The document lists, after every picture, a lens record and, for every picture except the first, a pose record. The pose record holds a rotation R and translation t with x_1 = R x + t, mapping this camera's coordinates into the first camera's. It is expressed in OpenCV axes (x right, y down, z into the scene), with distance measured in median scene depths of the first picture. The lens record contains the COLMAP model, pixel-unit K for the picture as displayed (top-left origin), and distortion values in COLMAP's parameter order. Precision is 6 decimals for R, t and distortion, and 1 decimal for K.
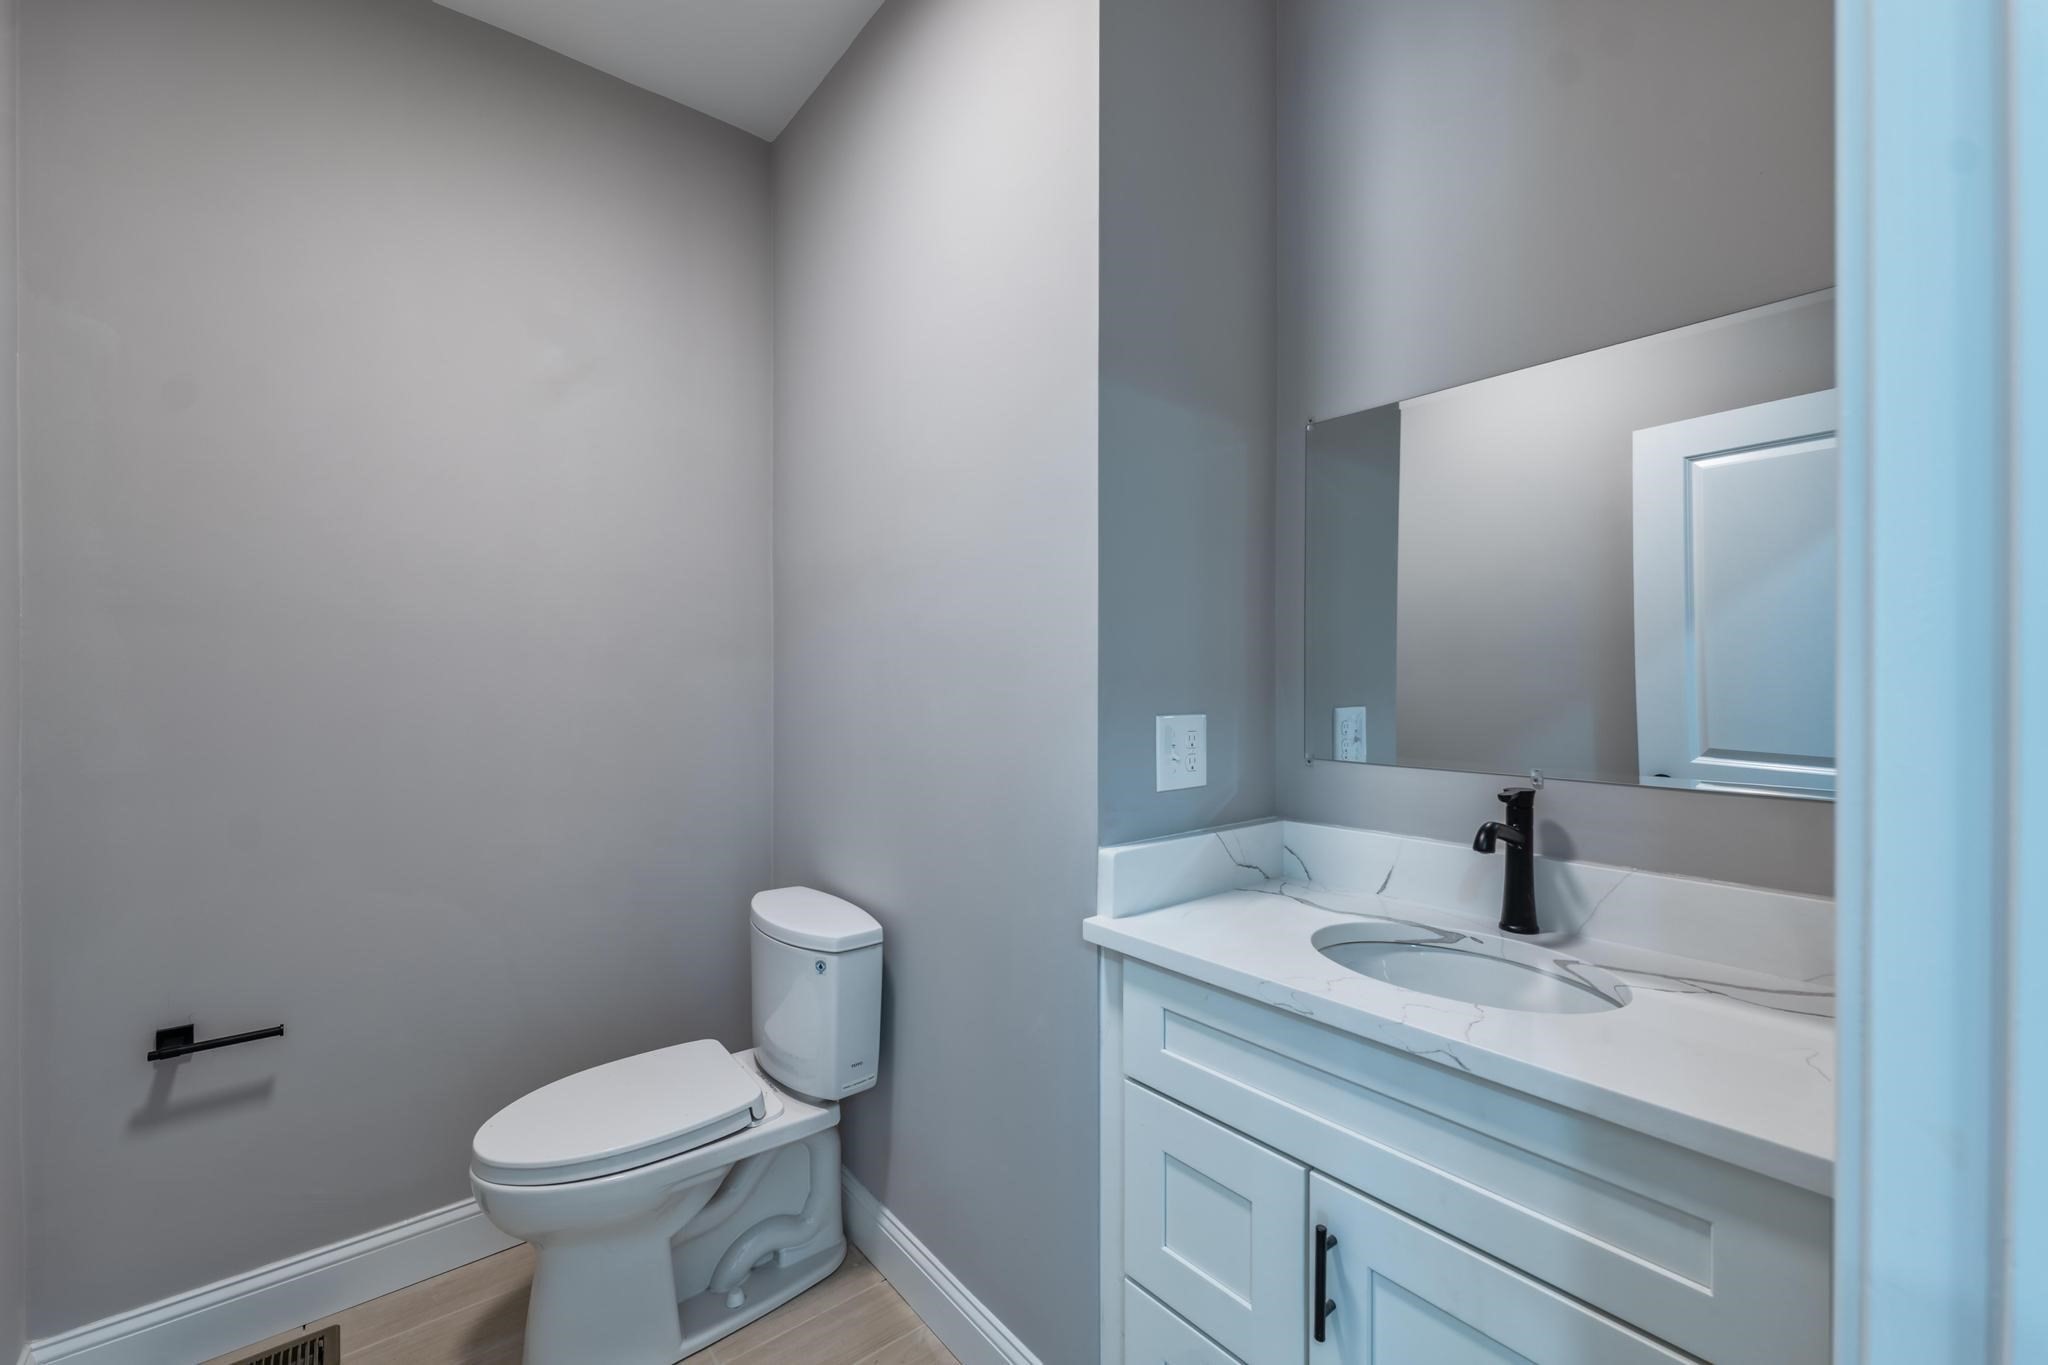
lens RADIAL K [[834.4, 0, 1029.0], [0, 834.4, 680.3], [0, 0, 1]] dist [0.004512, -0.000774]
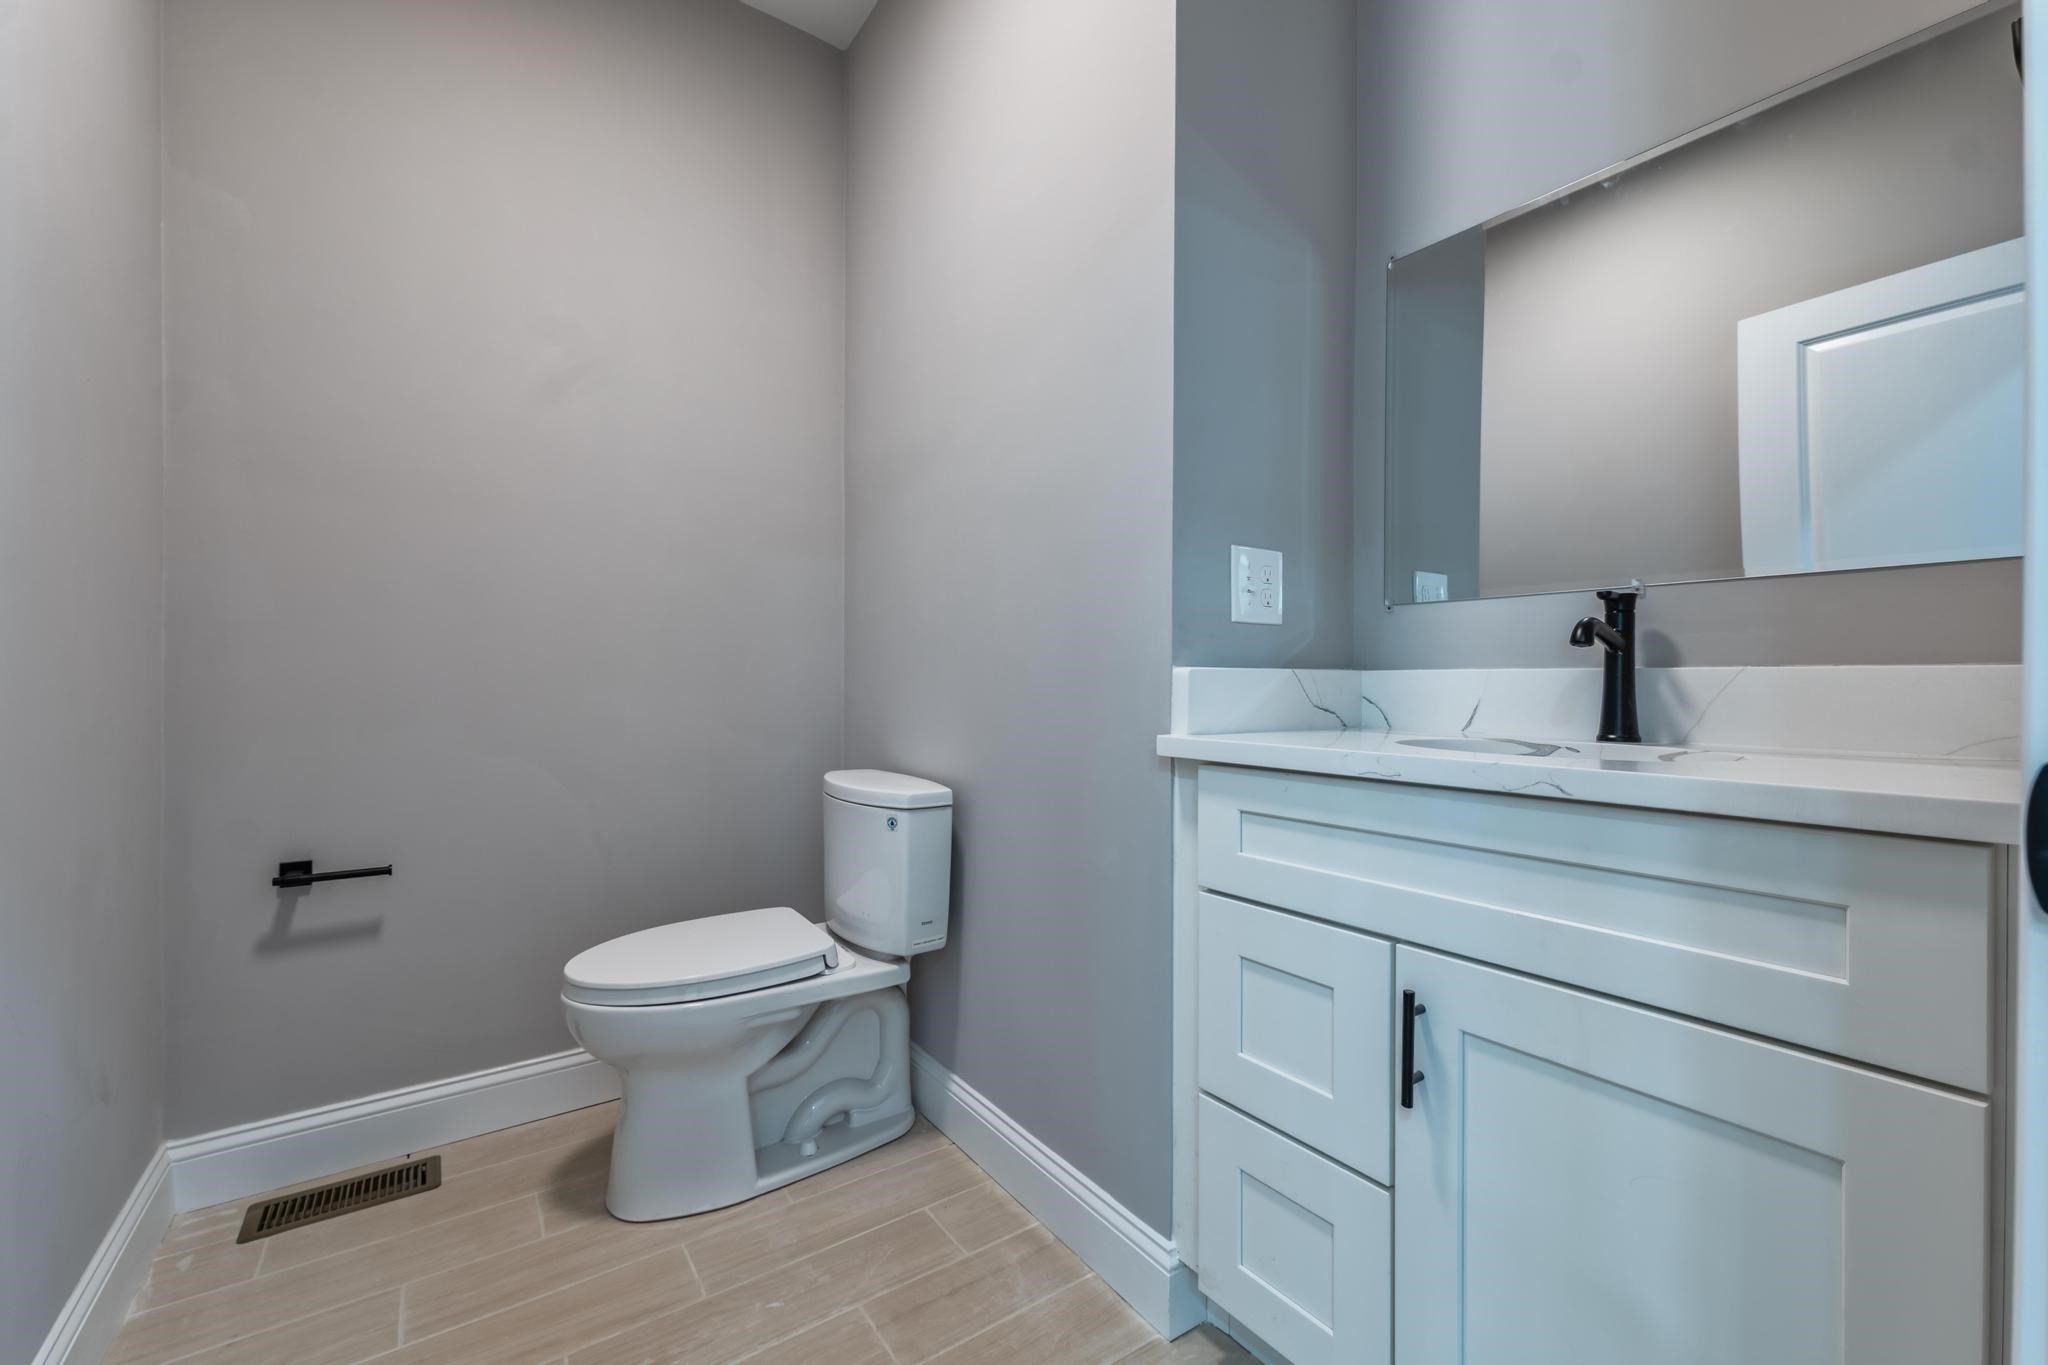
lens RADIAL K [[834.4, 0, 1029.8], [0, 834.4, 684.6], [0, 0, 1]] dist [0.004512, -0.000774]
pose [[0.997502, 0.003171, -0.070572, -0.012819], [-0.003353, 0.999991, -0.002454, 0.190796], [0.070564, 0.002684, 0.997504, 0.002754]]
